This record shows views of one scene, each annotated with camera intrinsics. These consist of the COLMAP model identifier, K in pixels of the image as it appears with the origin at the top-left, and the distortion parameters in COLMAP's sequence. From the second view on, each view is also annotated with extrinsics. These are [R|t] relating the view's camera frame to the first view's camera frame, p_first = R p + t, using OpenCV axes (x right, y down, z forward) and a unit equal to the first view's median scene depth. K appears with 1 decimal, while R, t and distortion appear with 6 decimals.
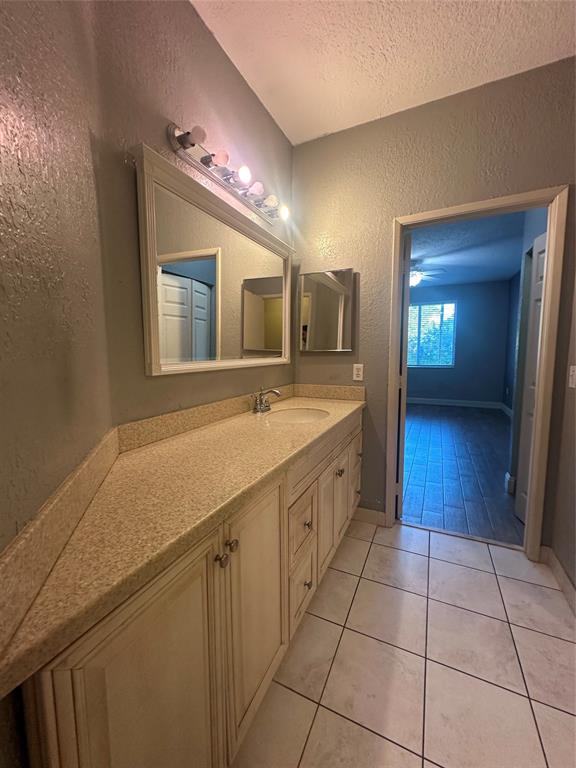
lens RADIAL K [[306.2, 0, 288.0], [0, 306.2, 384.0], [0, 0, 1]] dist [0.000167, 0.000030]
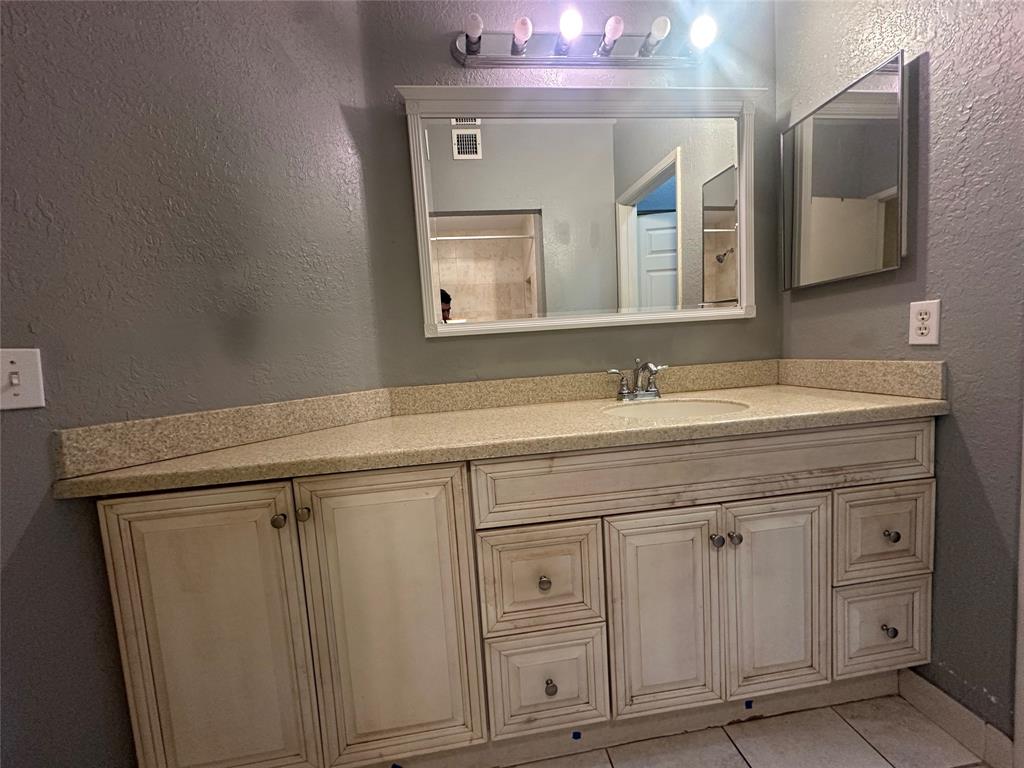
lens RADIAL K [[408.2, 0, 512.0], [0, 408.2, 384.0], [0, 0, 1]] dist [0.000167, 0.000030]
pose [[0.537421, 0.038168, -0.842450, 0.385061], [-0.027120, 0.999241, 0.027971, 0.037251], [0.842878, 0.007815, 0.538048, 0.305512]]
